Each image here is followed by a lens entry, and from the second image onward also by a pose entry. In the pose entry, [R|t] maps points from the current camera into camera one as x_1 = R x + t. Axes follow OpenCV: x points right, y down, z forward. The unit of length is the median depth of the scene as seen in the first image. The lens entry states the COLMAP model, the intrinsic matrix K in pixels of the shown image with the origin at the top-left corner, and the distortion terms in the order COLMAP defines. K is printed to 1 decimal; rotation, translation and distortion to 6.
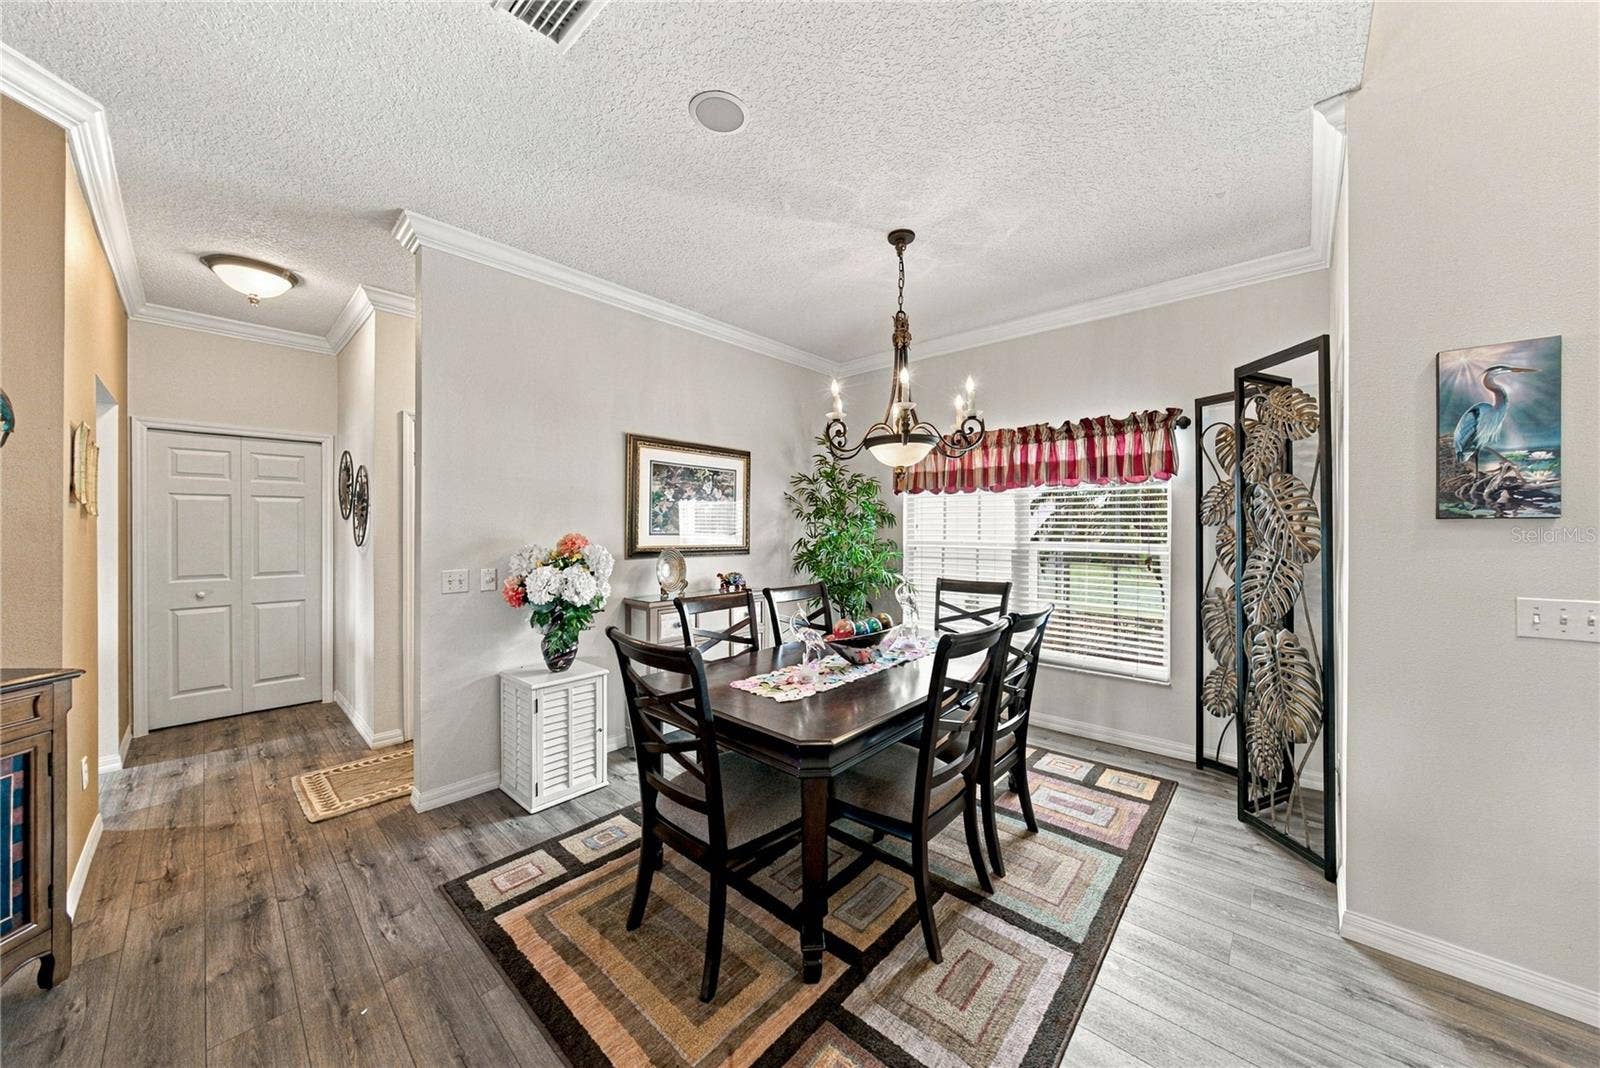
lens RADIAL K [[554.2, 0, 805.5], [0, 554.2, 528.0], [0, 0, 1]] dist [-0.005423, 0.000692]
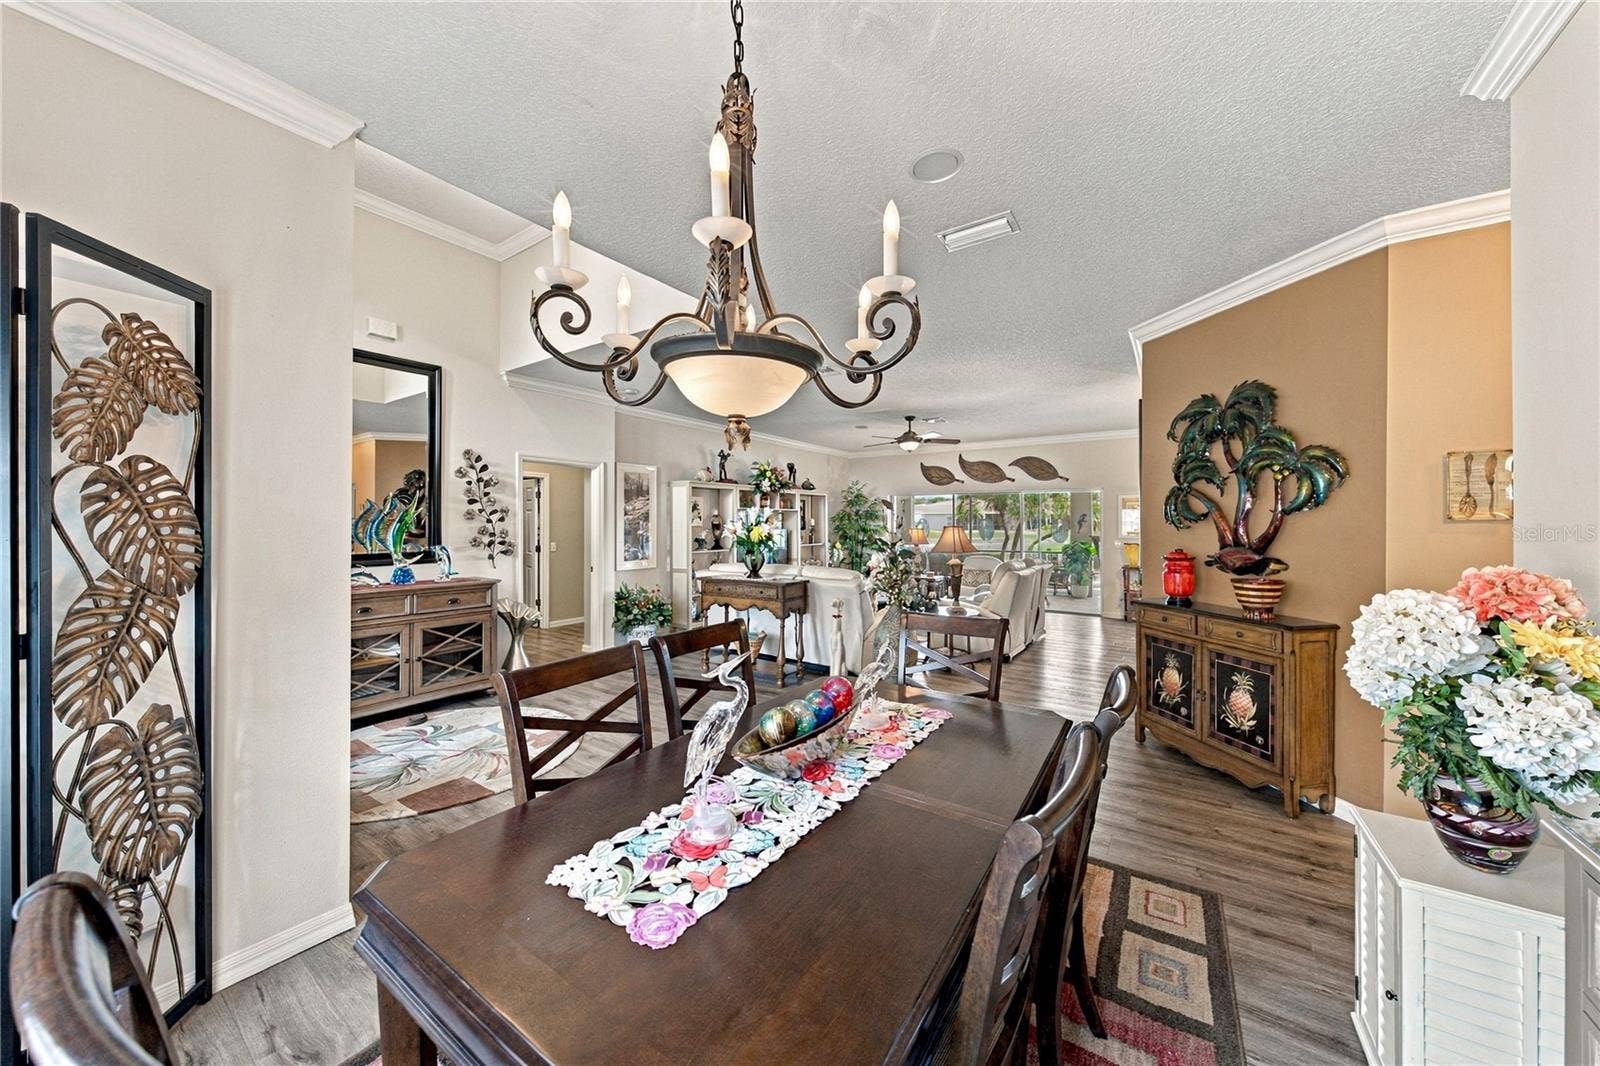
lens RADIAL K [[554.2, 0, 810.6], [0, 554.2, 524.1], [0, 0, 1]] dist [-0.005423, 0.000692]
pose [[-0.988523, -0.003688, -0.151023, 0.154975], [-0.003484, 0.999993, -0.001617, -0.018364], [0.151028, -0.001072, -0.988529, 1.251621]]
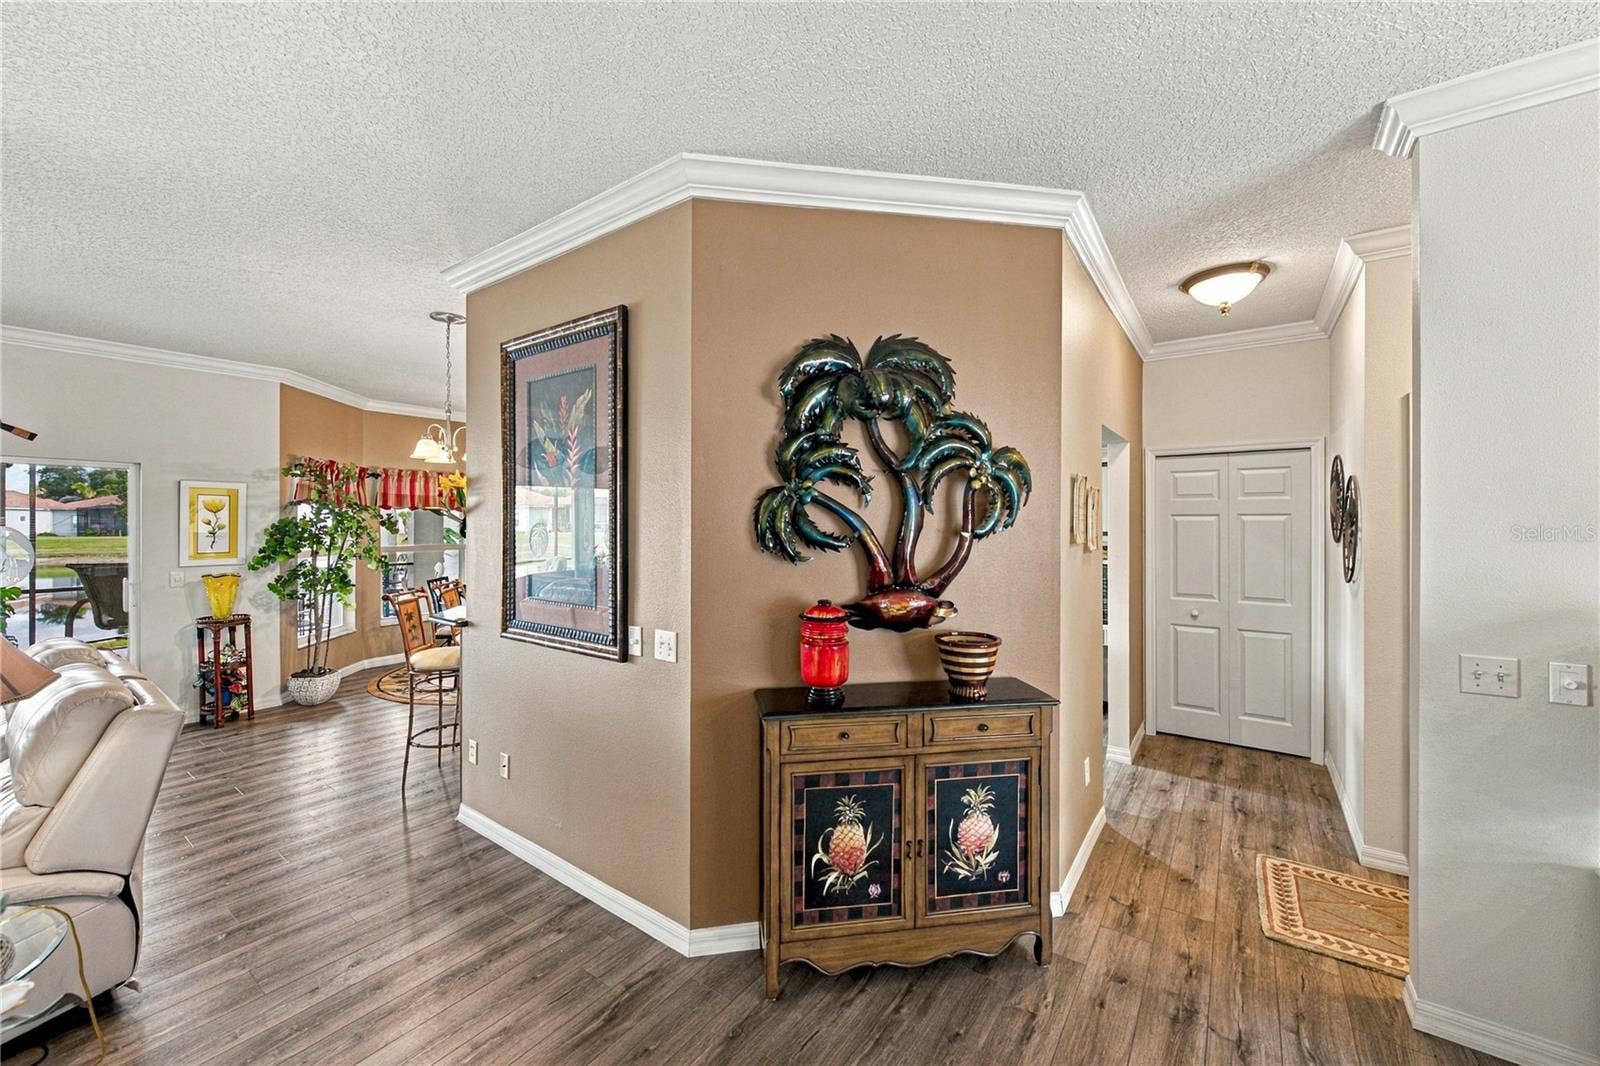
lens RADIAL K [[614.2, 0, 799.4], [0, 614.2, 521.9], [0, 0, 1]] dist [-0.005850, -0.000376]
pose [[0.112233, -0.002406, -0.993679, -0.064653], [0.002370, 0.999995, -0.002154, -0.057315], [0.993679, -0.002113, 0.112238, 0.176402]]
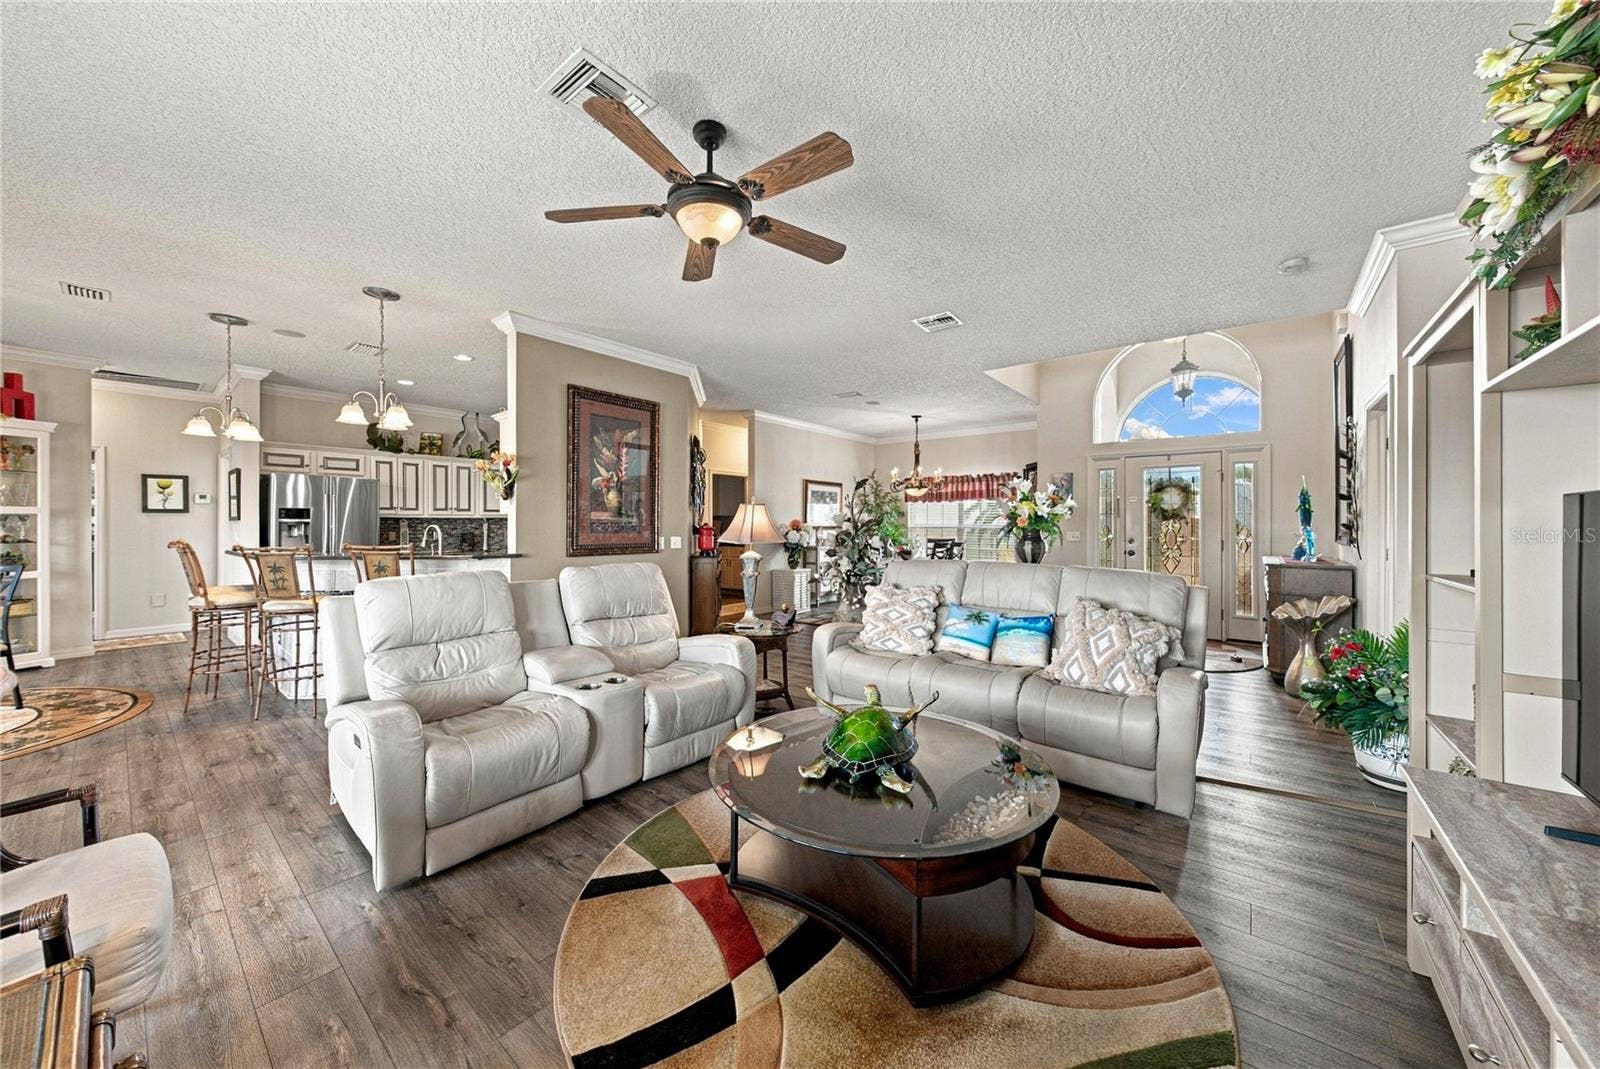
lens RADIAL K [[554.2, 0, 808.0], [0, 554.2, 522.5], [0, 0, 1]] dist [-0.005423, 0.000692]
pose [[0.998050, -0.001511, 0.062405, -0.499846], [0.001616, 0.999997, -0.001633, 0.028277], [-0.062403, 0.001730, 0.998050, -1.605817]]
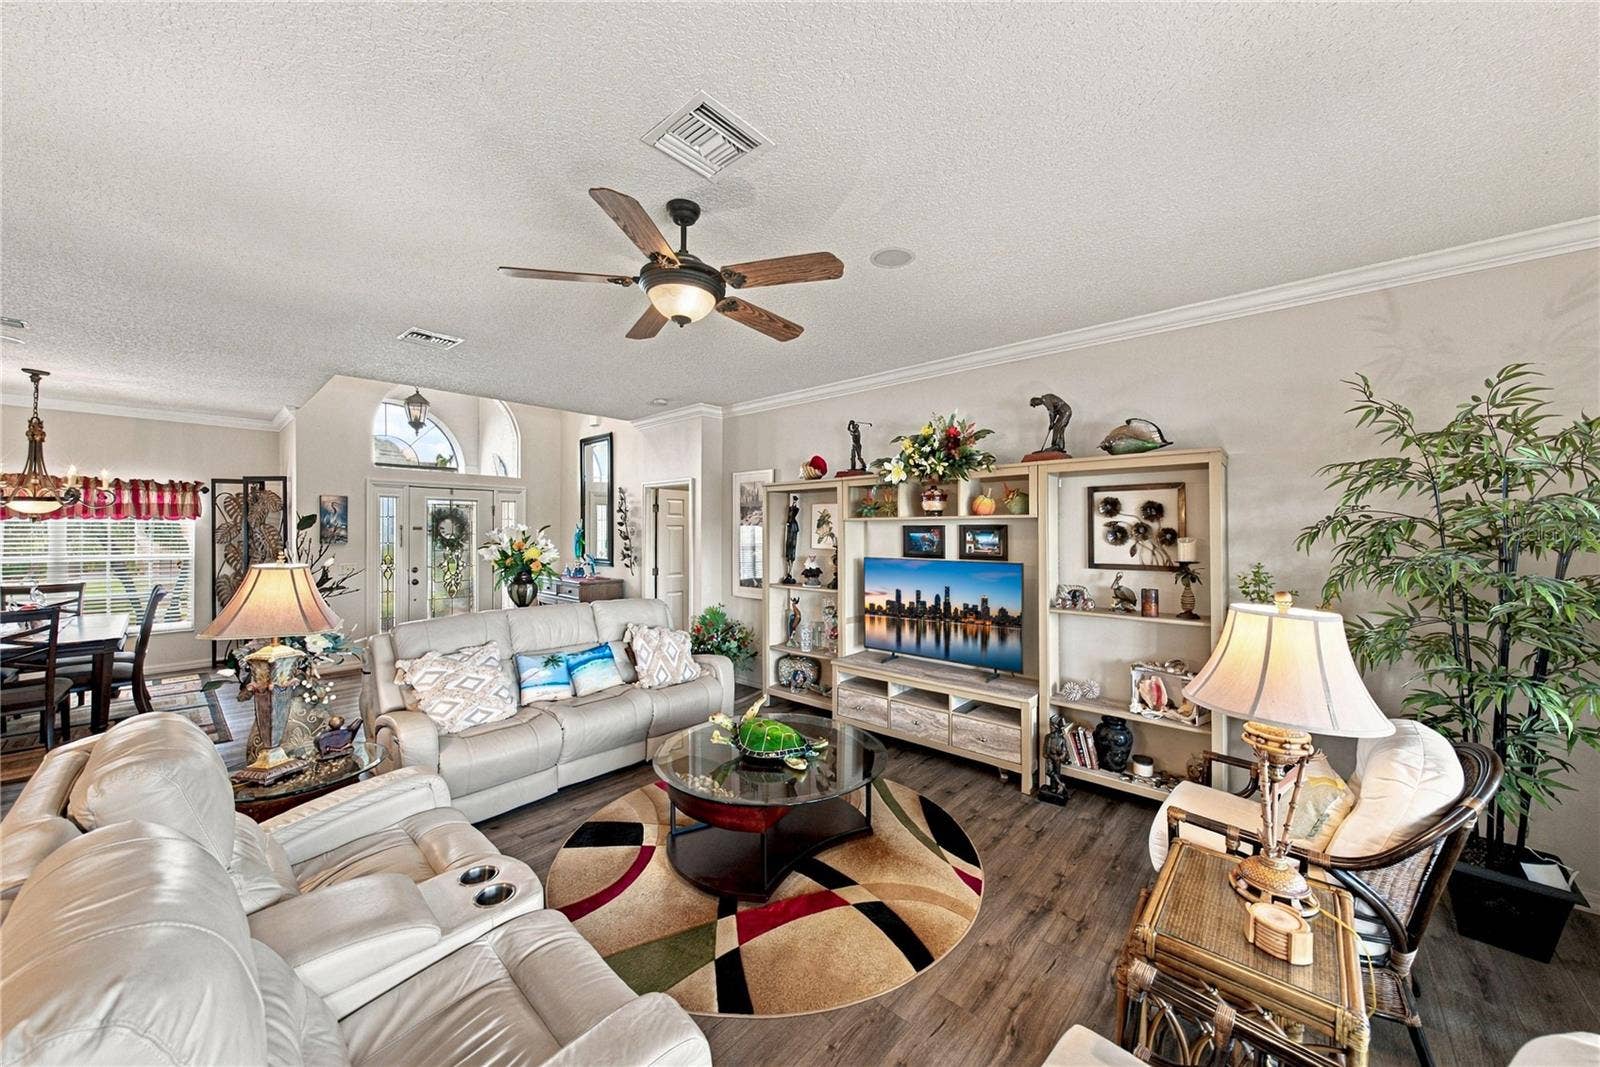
lens RADIAL K [[554.2, 0, 797.0], [0, 554.2, 533.6], [0, 0, 1]] dist [-0.005423, 0.000692]
pose [[-0.003292, -0.007026, 0.999970, -1.244506], [-0.004729, 0.999964, 0.007010, -0.062800], [-0.999983, -0.004706, -0.003325, -1.058265]]
